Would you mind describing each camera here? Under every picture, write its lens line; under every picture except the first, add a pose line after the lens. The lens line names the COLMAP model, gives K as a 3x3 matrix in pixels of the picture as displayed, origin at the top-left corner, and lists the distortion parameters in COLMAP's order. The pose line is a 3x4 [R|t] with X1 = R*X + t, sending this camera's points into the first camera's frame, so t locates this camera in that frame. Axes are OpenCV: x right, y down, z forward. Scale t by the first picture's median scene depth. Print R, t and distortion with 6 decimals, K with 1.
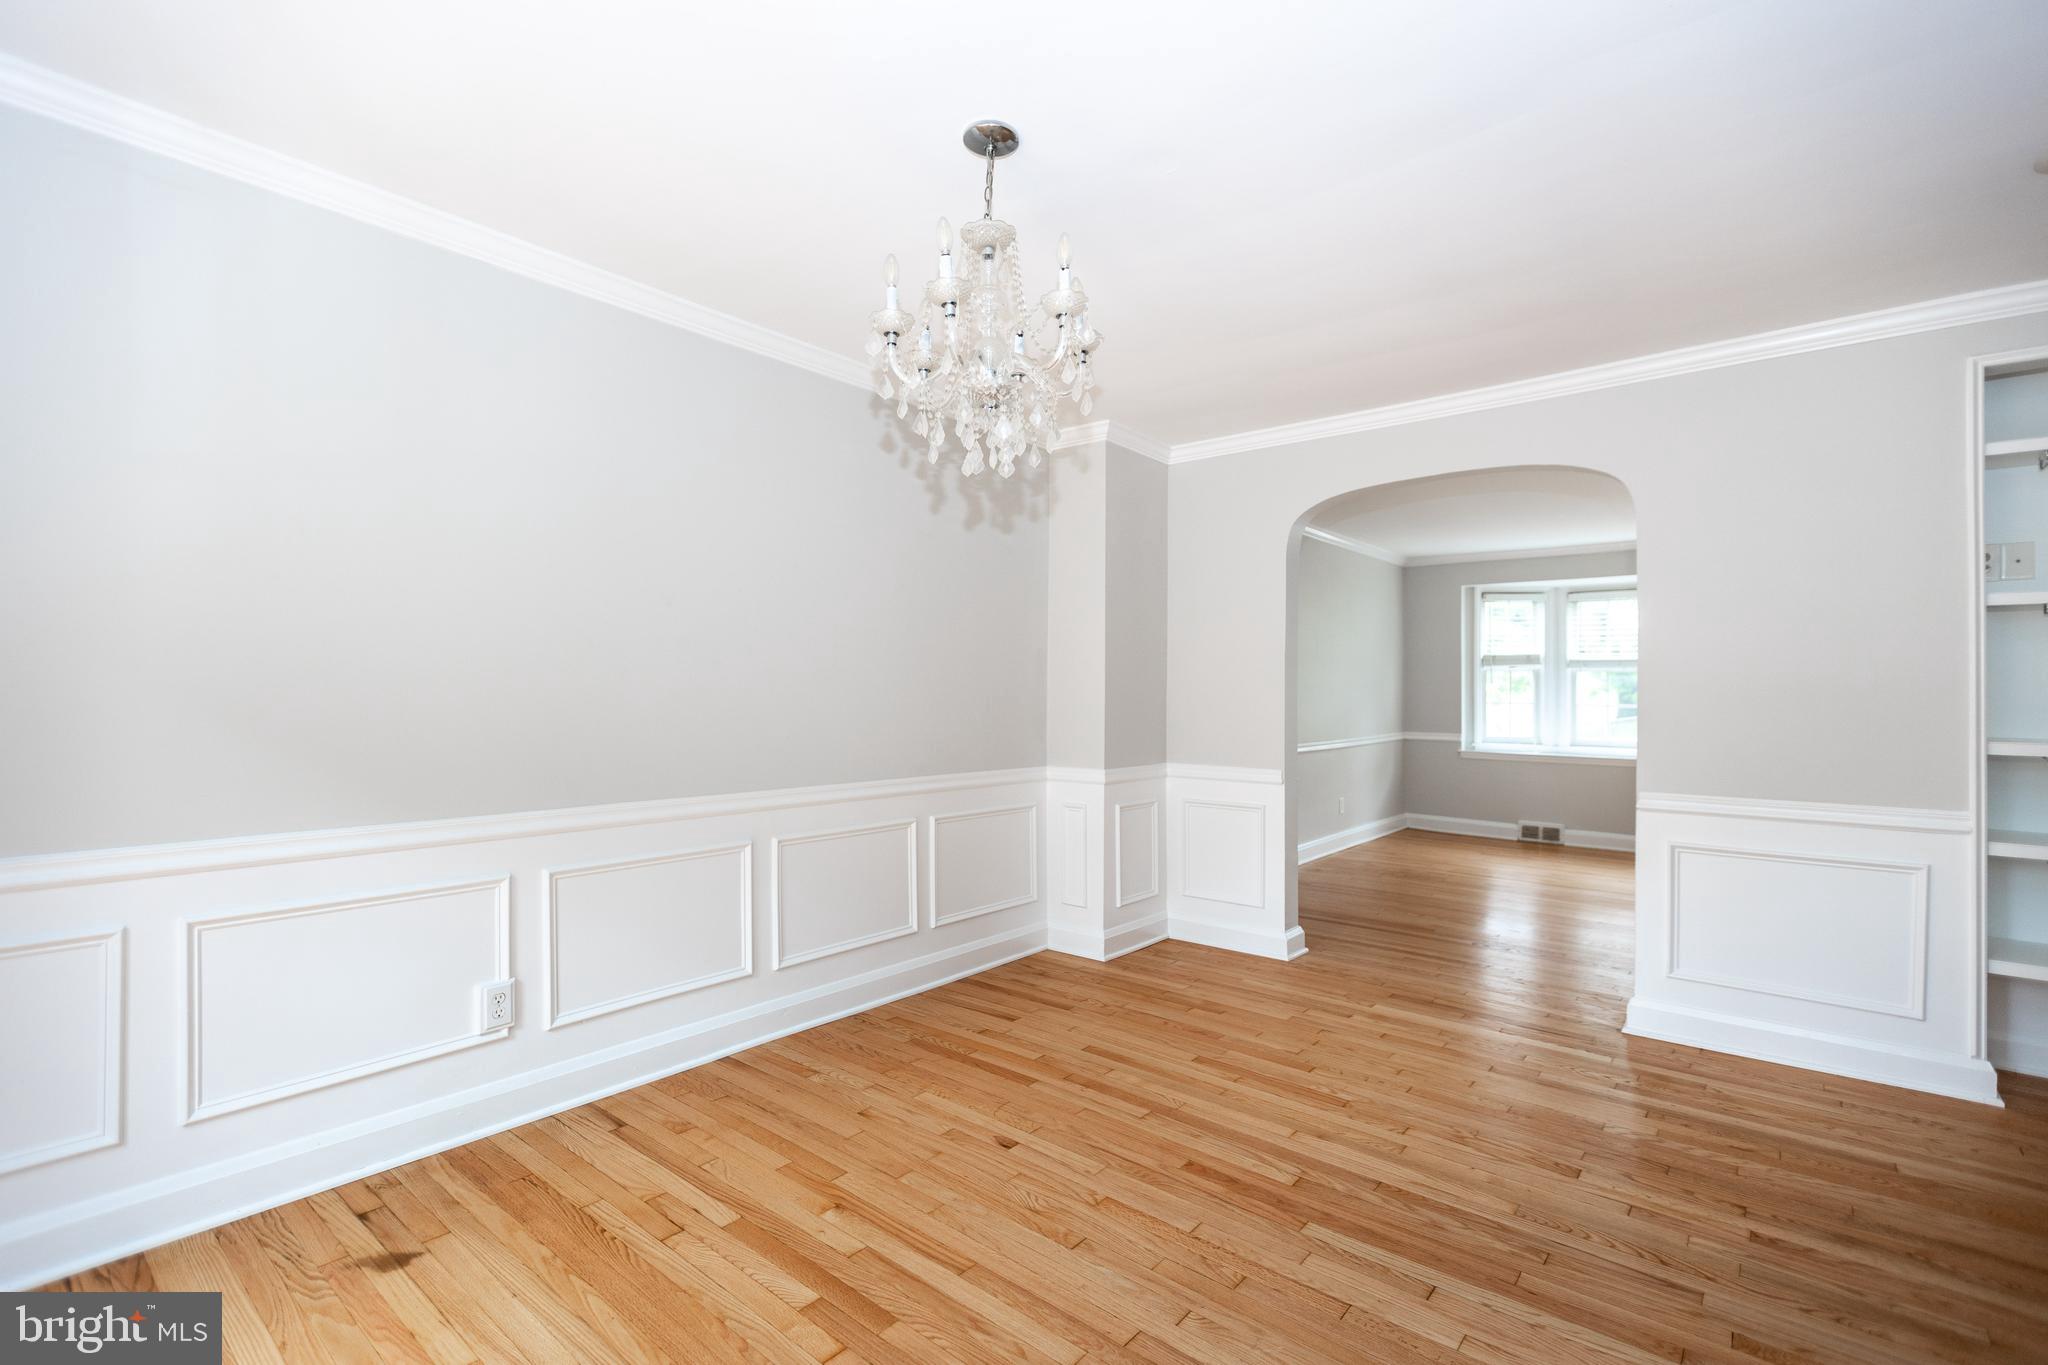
lens RADIAL K [[931.1, 0, 1029.6], [0, 931.1, 682.6], [0, 0, 1]] dist [0.015818, -0.006199]
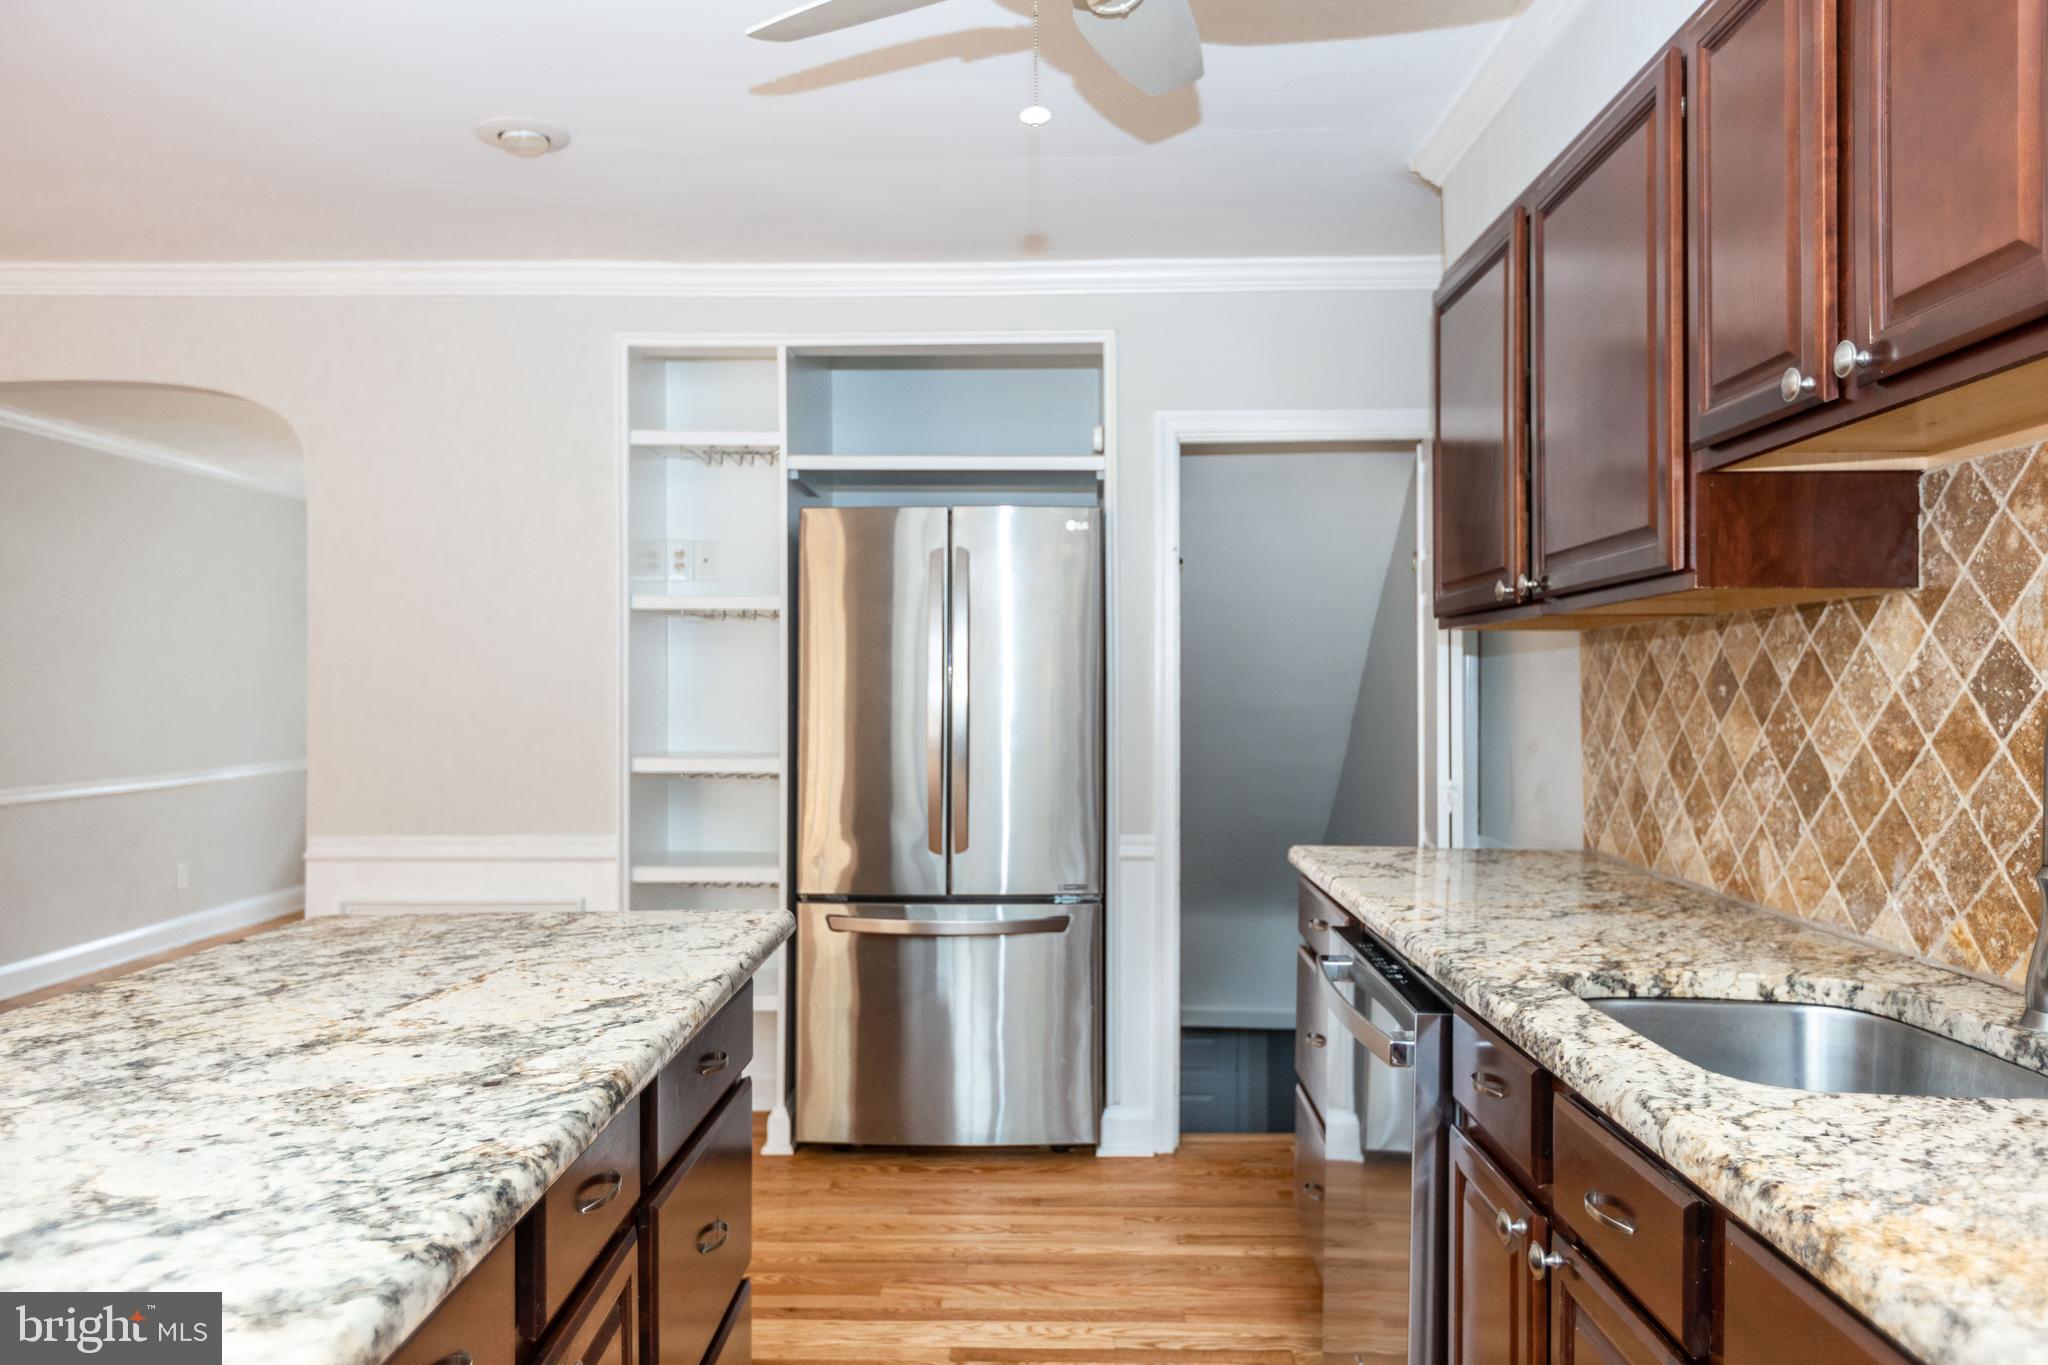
lens RADIAL K [[1416.5, 0, 1043.1], [0, 1416.5, 677.8], [0, 0, 1]] dist [0.009333, 0.000264]
pose [[0.773694, 0.000267, 0.633559, 0.305923], [-0.002020, 0.999996, 0.002046, -0.012776], [-0.633556, -0.002862, 0.773691, -0.219191]]
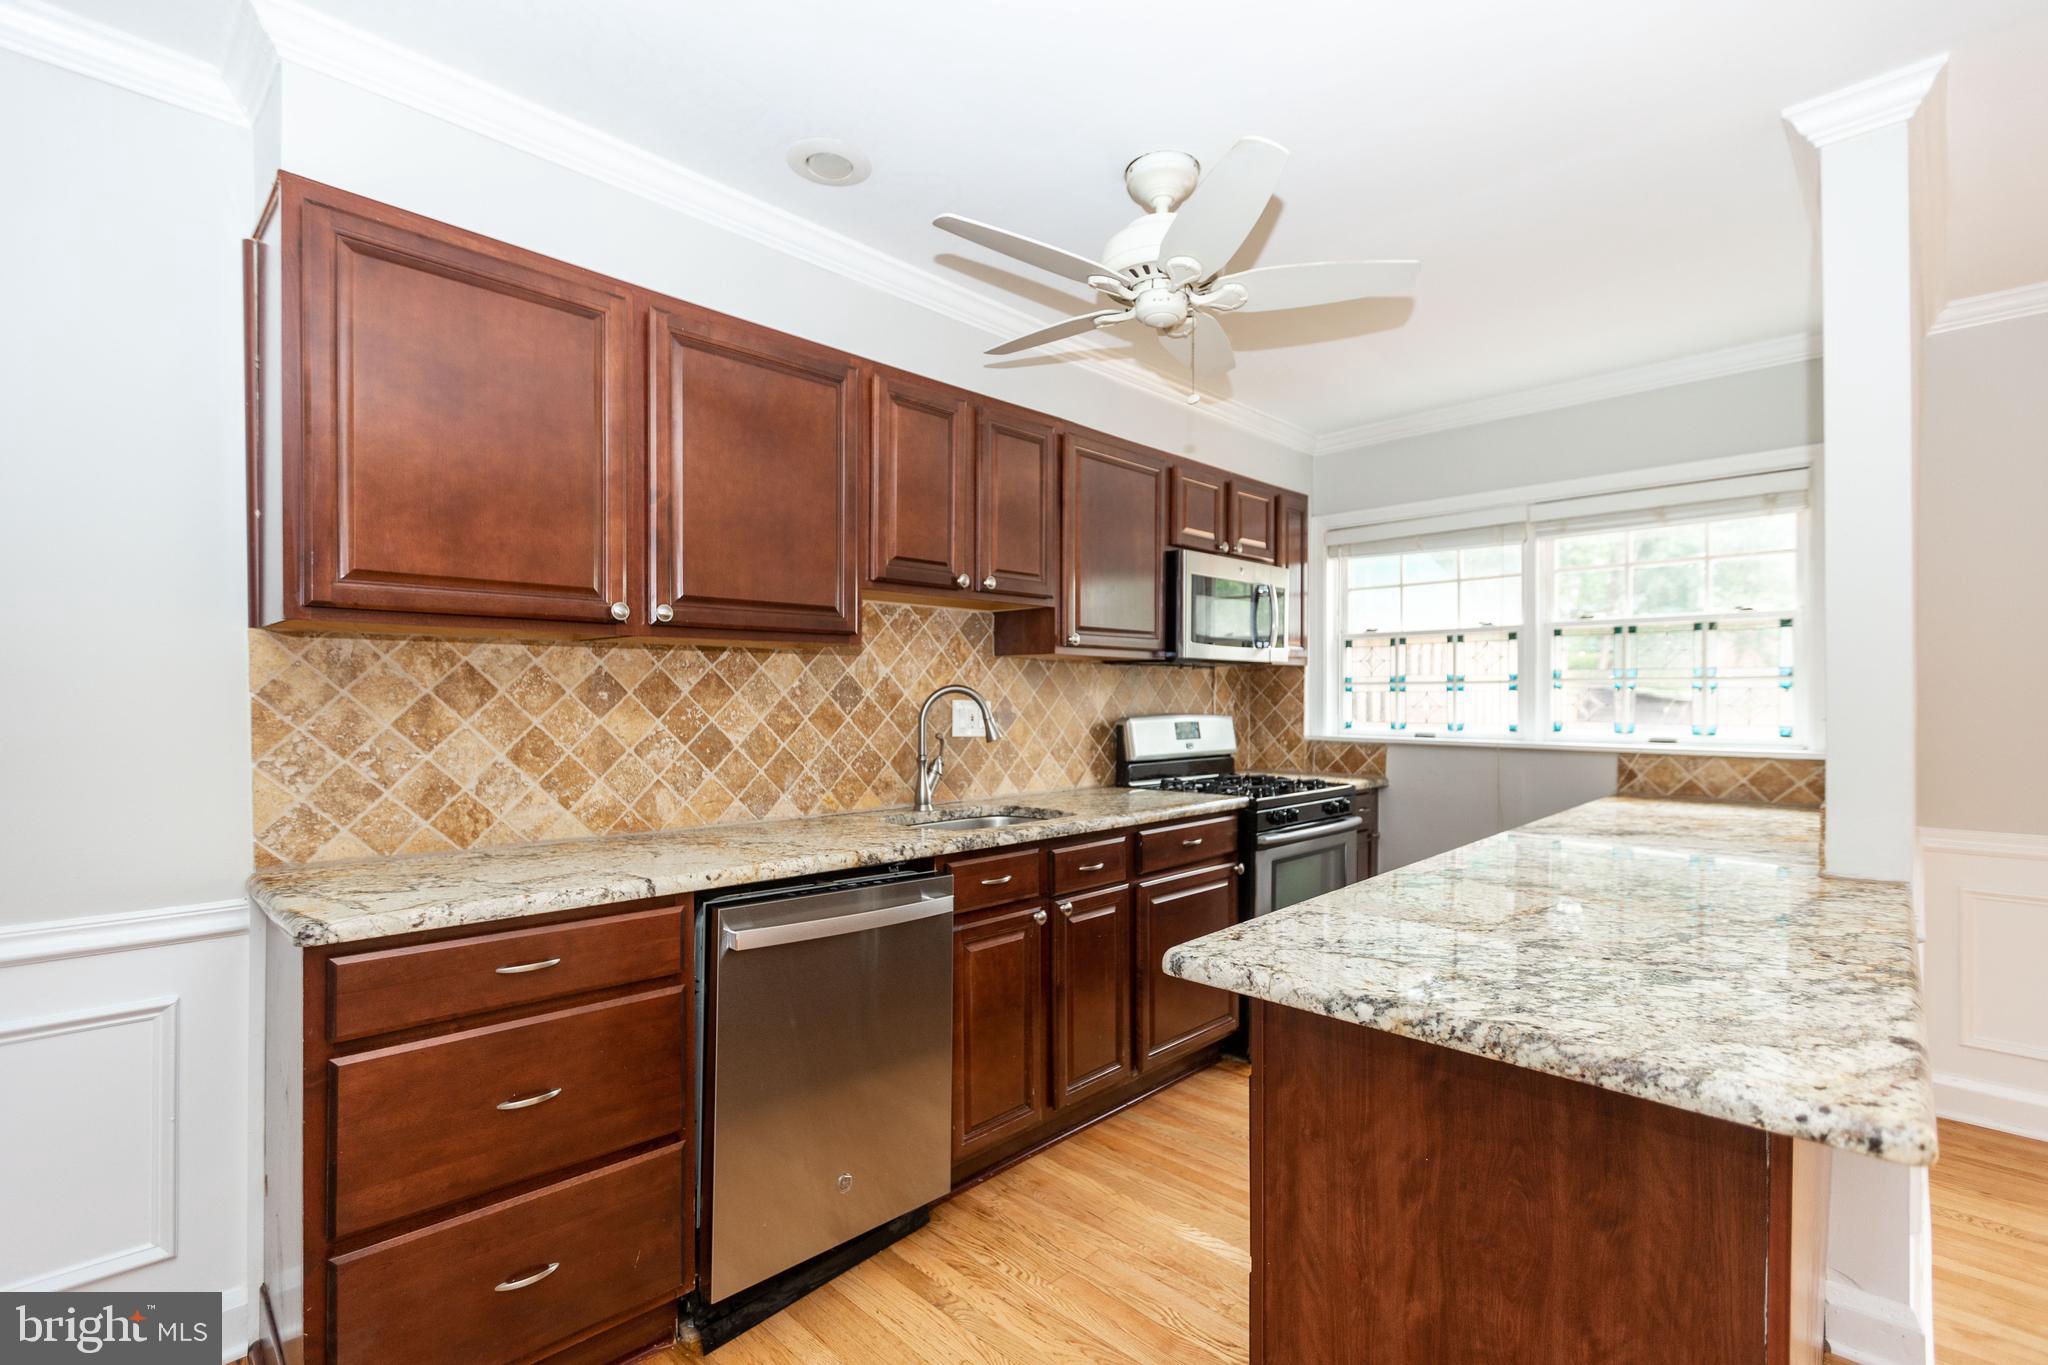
lens RADIAL K [[931.1, 0, 1009.6], [0, 931.1, 683.0], [0, 0, 1]] dist [0.015818, -0.006199]
pose [[-0.995145, -0.008863, 0.098023, 0.569932], [-0.010893, 0.999737, -0.020202, -0.006404], [-0.097818, -0.021172, -0.994979, 0.502309]]
